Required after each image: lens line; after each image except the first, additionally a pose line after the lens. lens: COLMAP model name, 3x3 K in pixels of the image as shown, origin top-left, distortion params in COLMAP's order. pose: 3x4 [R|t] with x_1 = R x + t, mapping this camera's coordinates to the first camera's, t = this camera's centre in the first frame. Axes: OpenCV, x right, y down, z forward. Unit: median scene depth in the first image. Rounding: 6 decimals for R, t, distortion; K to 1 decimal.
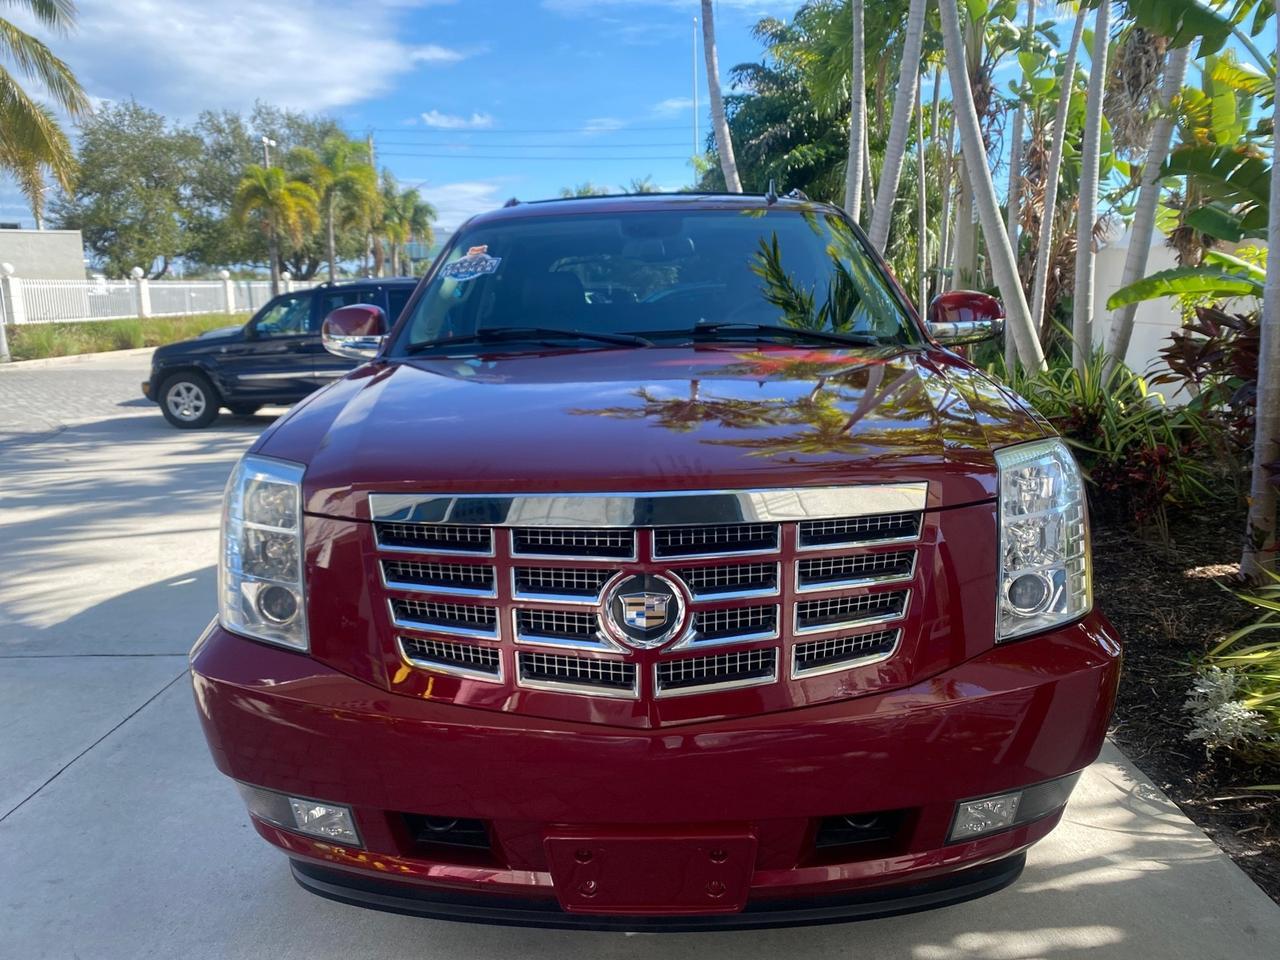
lens RADIAL K [[979.6, 0, 639.5], [0, 979.6, 473.4], [0, 0, 1]] dist [0.001733, 0.004138]
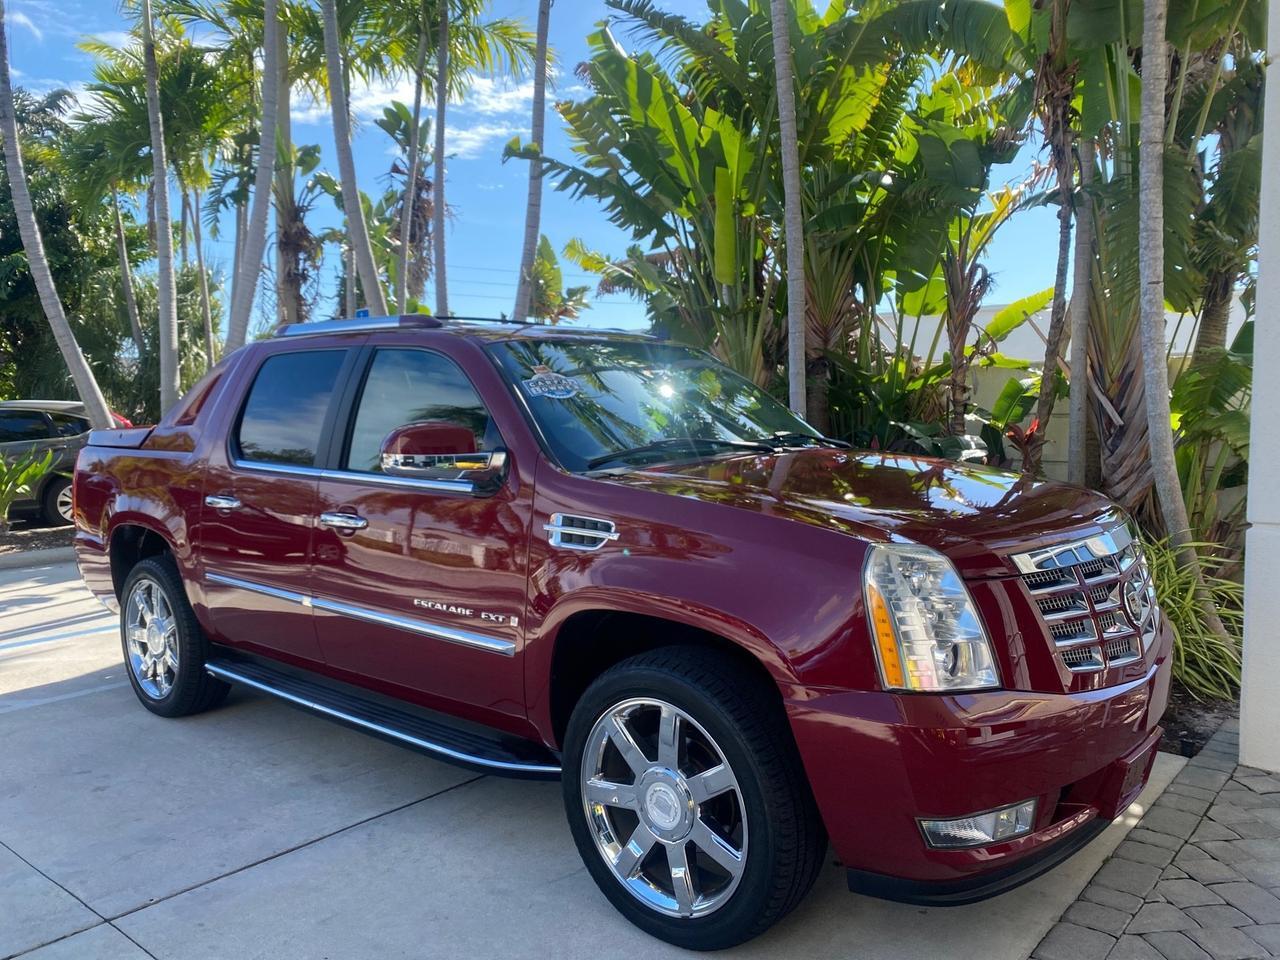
lens RADIAL K [[981.8, 0, 639.7], [0, 981.8, 480.1], [0, 0, 1]] dist [0.000340, 0.001370]
pose [[0.642459, -0.047642, 0.764838, -0.238079], [0.137909, 0.988959, -0.054240, -0.011231], [-0.753809, 0.140325, 0.641936, 0.075394]]
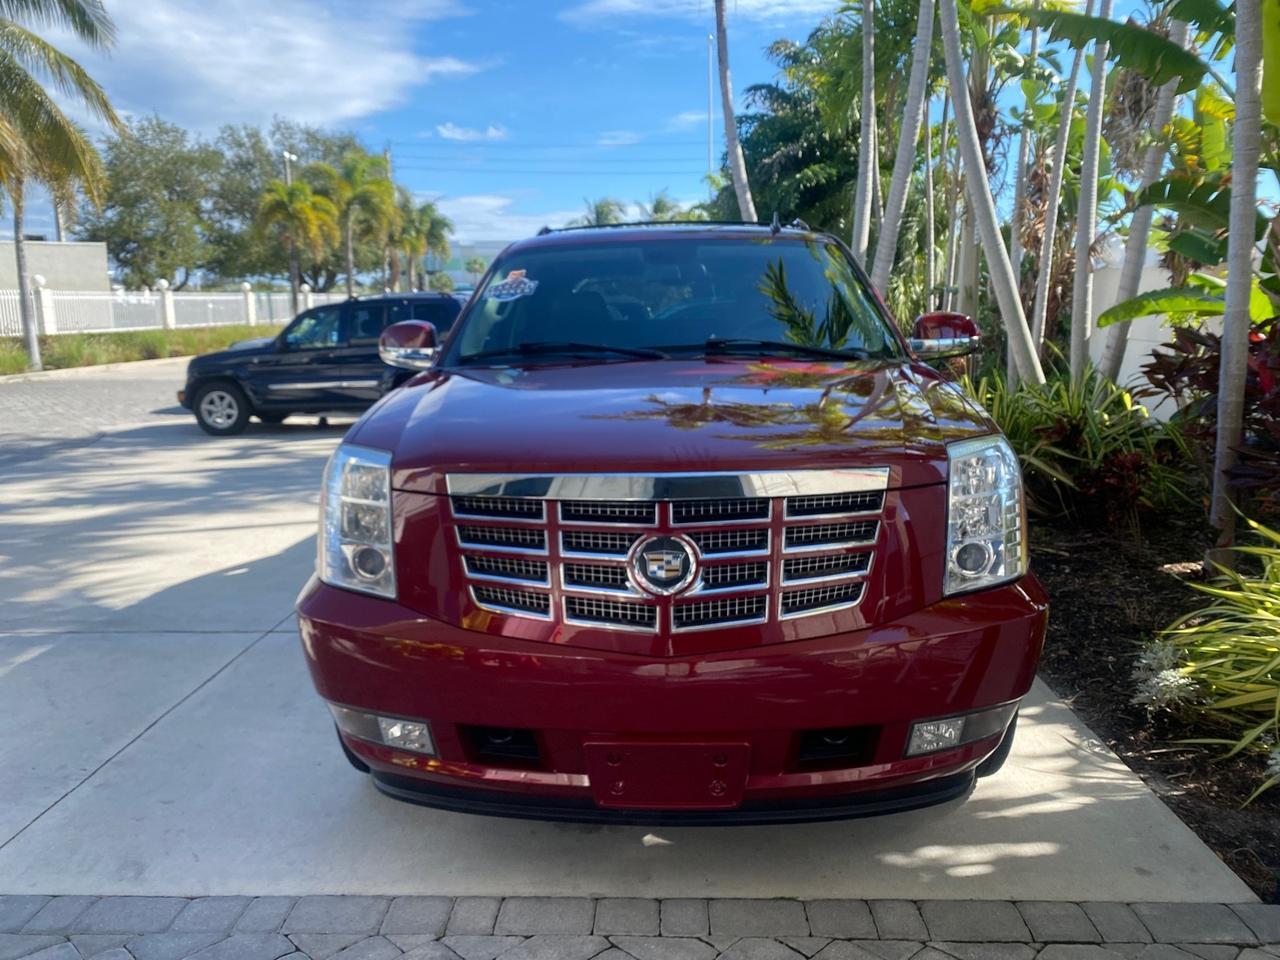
lens RADIAL K [[981.8, 0, 639.7], [0, 981.8, 480.1], [0, 0, 1]] dist [0.000340, 0.001370]
pose [[0.999896, 0.007836, -0.012138, -0.001598], [-0.007921, 0.999944, -0.006968, 0.005273], [0.012083, 0.007064, 0.999902, -0.038179]]
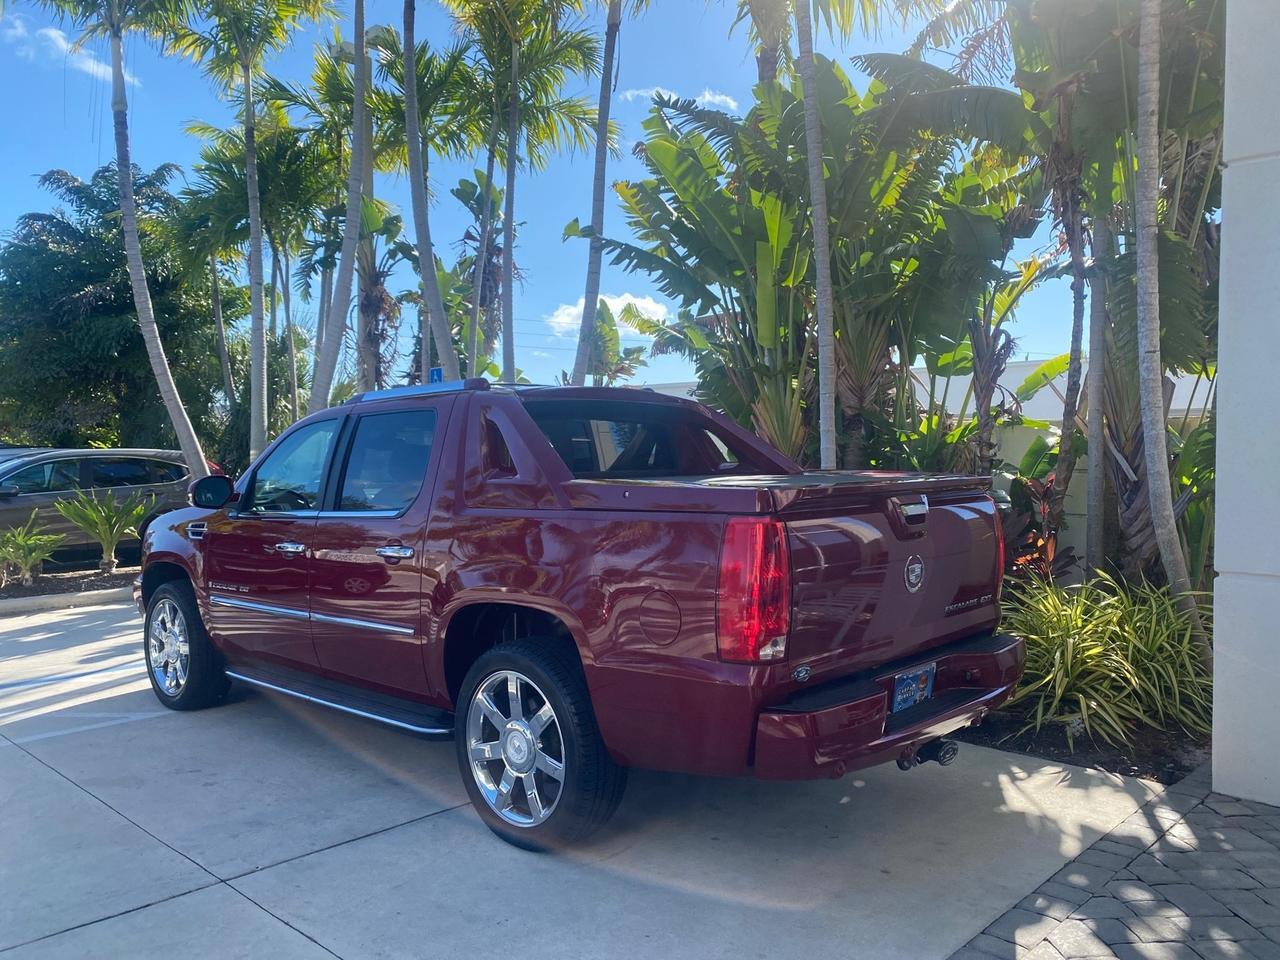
lens RADIAL K [[975.7, 0, 641.4], [0, 975.7, 484.0], [0, 0, 1]] dist [0.008748, -0.005481]
pose [[0.690054, -0.007335, 0.723721, -0.266499], [0.122855, 0.986624, -0.107140, -0.006583], [-0.713254, 0.162845, 0.681725, 0.035922]]
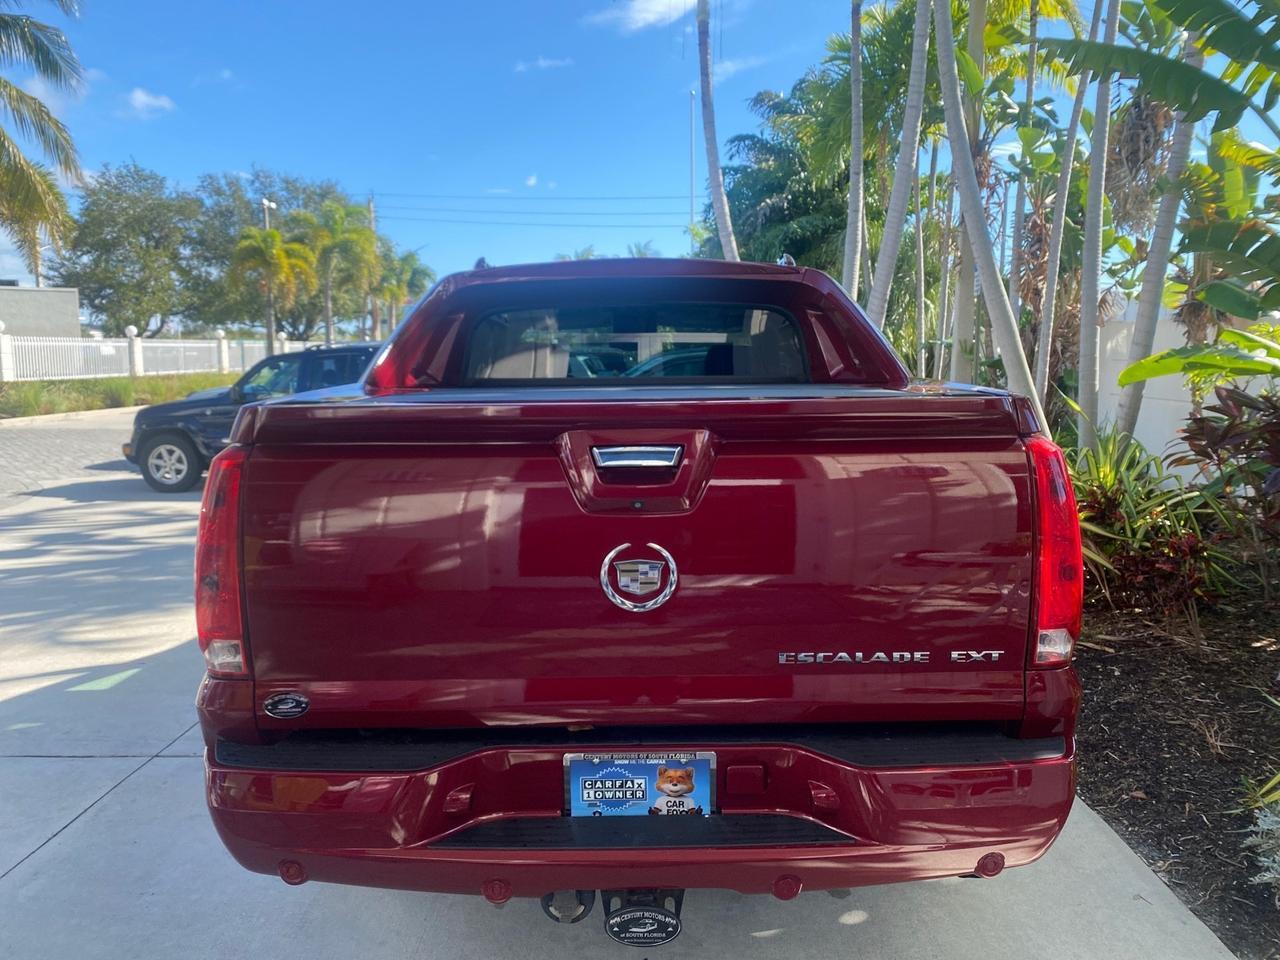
lens RADIAL K [[978.7, 0, 640.0], [0, 978.7, 480.4], [0, 0, 1]] dist [0.006307, -0.001550]
pose [[0.999894, 0.012975, 0.006593, -0.000112], [-0.012581, 0.998312, -0.056704, -0.008014], [-0.007318, 0.056615, 0.998369, 0.025852]]
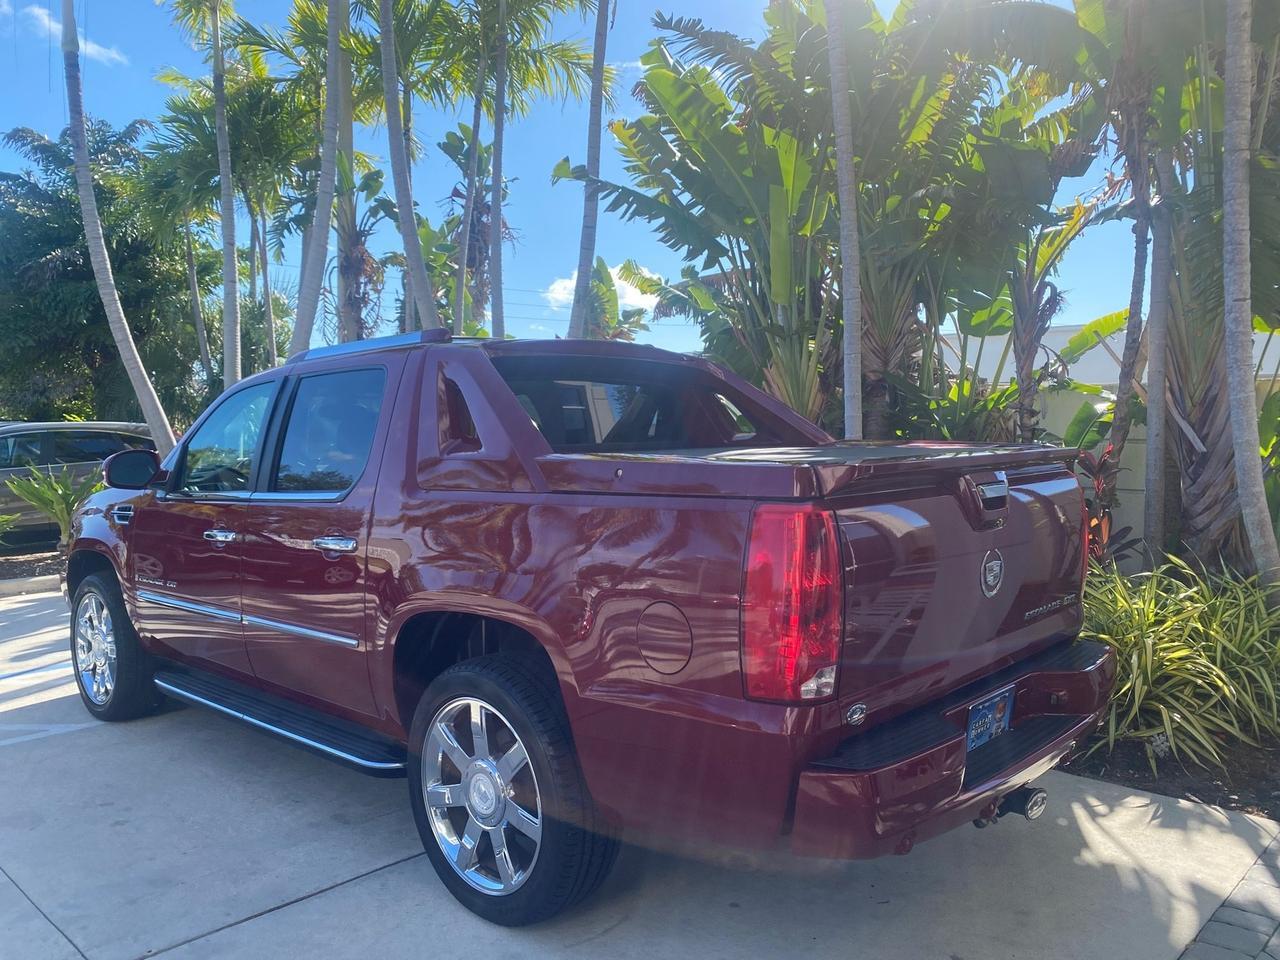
lens RADIAL K [[978.7, 0, 640.0], [0, 978.7, 480.4], [0, 0, 1]] dist [0.006307, -0.001550]
pose [[0.691955, -0.027381, 0.721421, -0.218738], [0.126498, 0.988420, -0.083816, -0.013885], [-0.710772, 0.149255, 0.687406, 0.079717]]
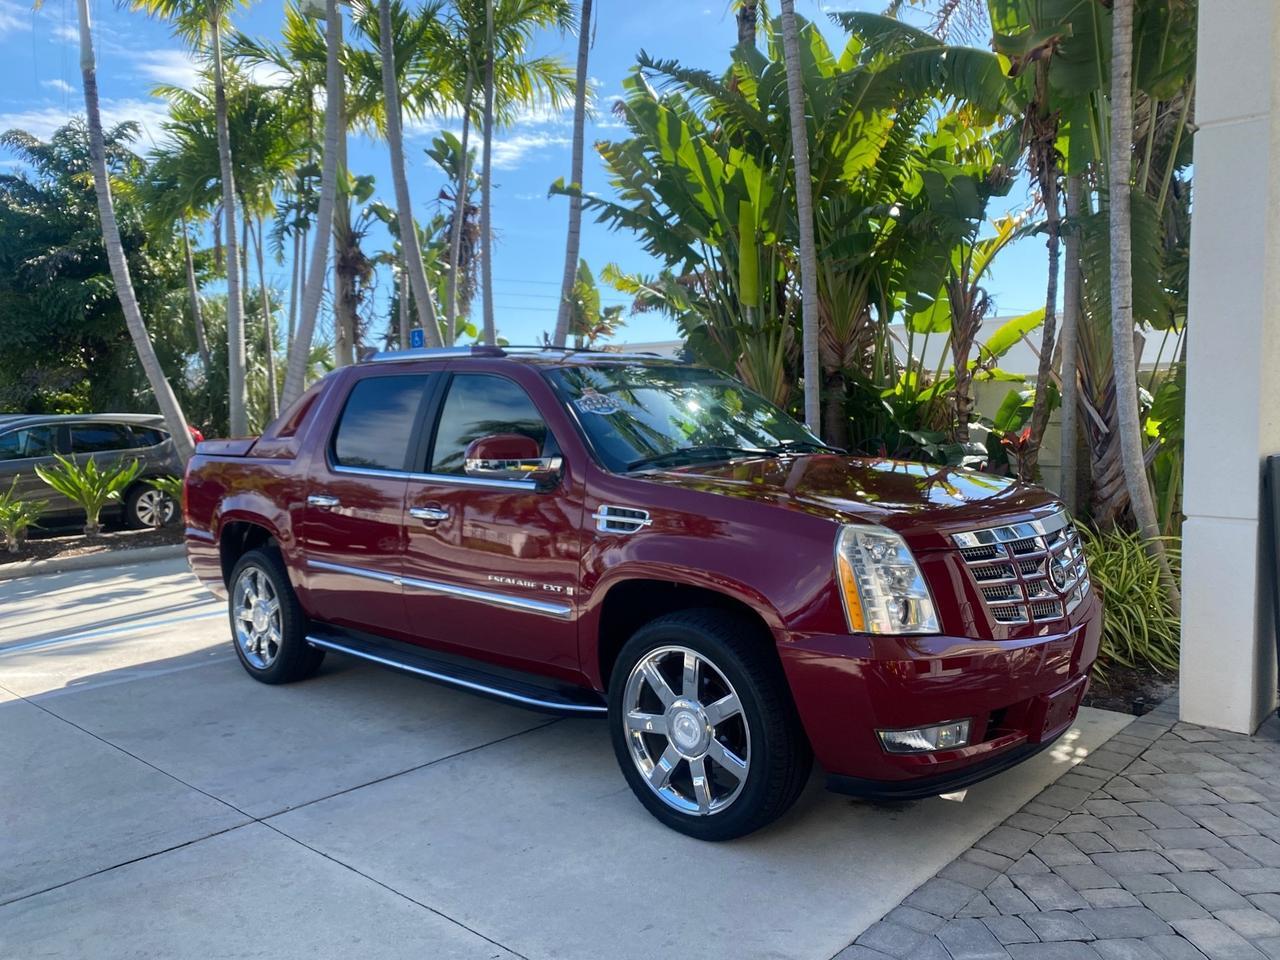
lens RADIAL K [[981.8, 0, 639.7], [0, 981.8, 480.1], [0, 0, 1]] dist [0.000340, 0.001370]
pose [[0.668729, -0.042774, 0.742275, -0.285957], [0.138394, 0.988058, -0.067743, -0.004566], [-0.730513, 0.148028, 0.666662, 0.033443]]
